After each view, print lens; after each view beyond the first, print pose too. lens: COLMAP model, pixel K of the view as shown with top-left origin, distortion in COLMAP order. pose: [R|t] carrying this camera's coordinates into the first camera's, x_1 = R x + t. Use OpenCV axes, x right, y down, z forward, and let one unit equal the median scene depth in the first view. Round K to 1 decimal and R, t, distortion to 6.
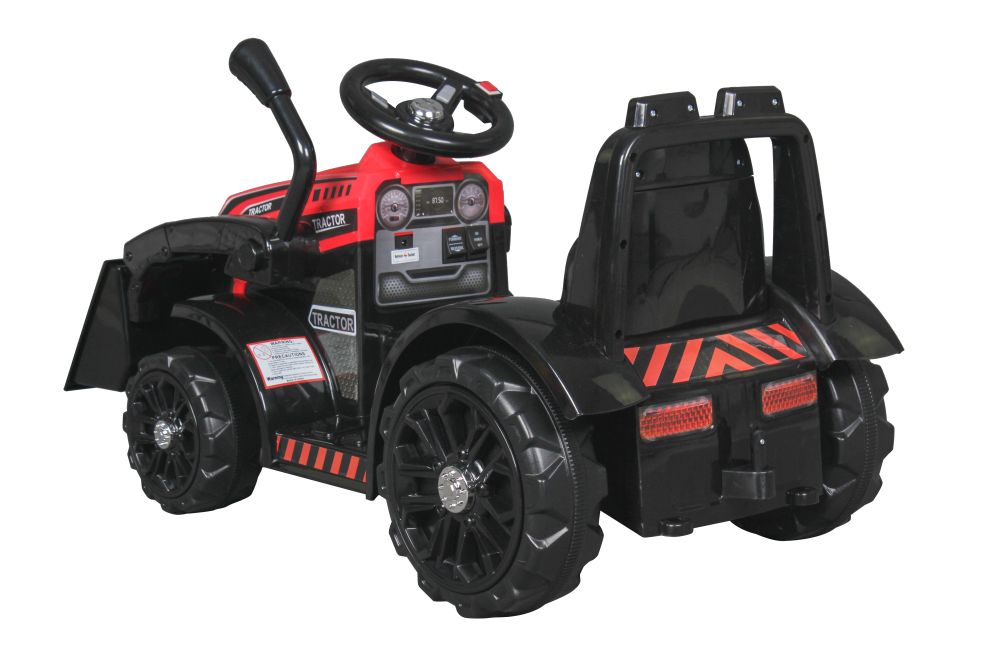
lens RADIAL K [[1535.4, 0, 500.0], [0, 1535.4, 333.5], [0, 0, 1]] dist [0.019110, 0.017394]
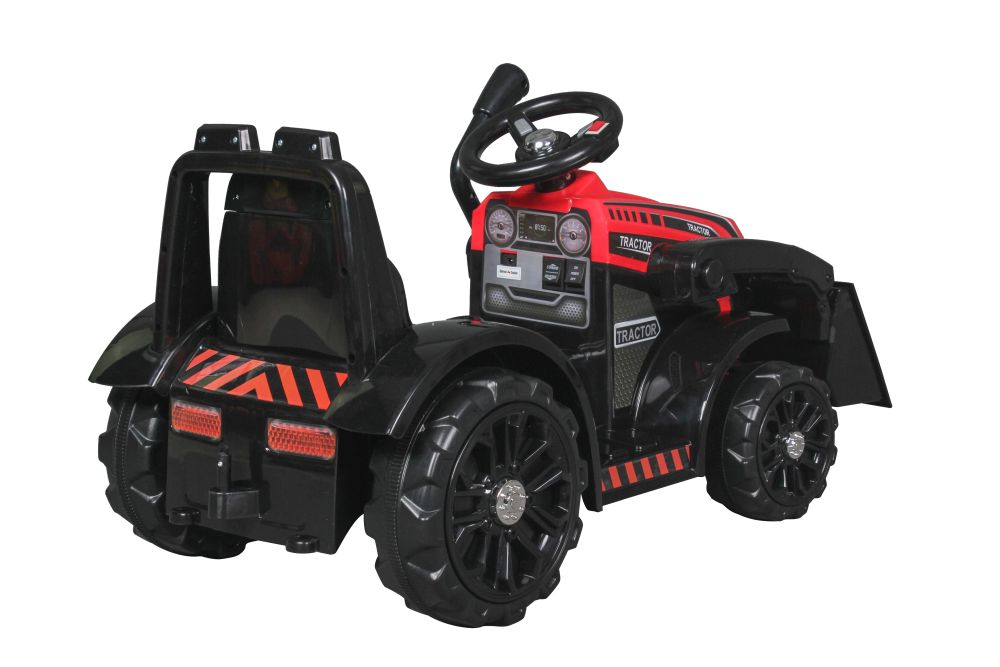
lens RADIAL K [[1426.2, 0, 500.0], [0, 1426.2, 333.5], [0, 0, 1]] dist [-0.019506, -0.015262]
pose [[0.519048, 0.228064, -0.823757, 0.767646], [-0.230896, 0.965328, 0.121772, -0.129665], [0.822968, 0.126997, 0.553711, 0.448624]]
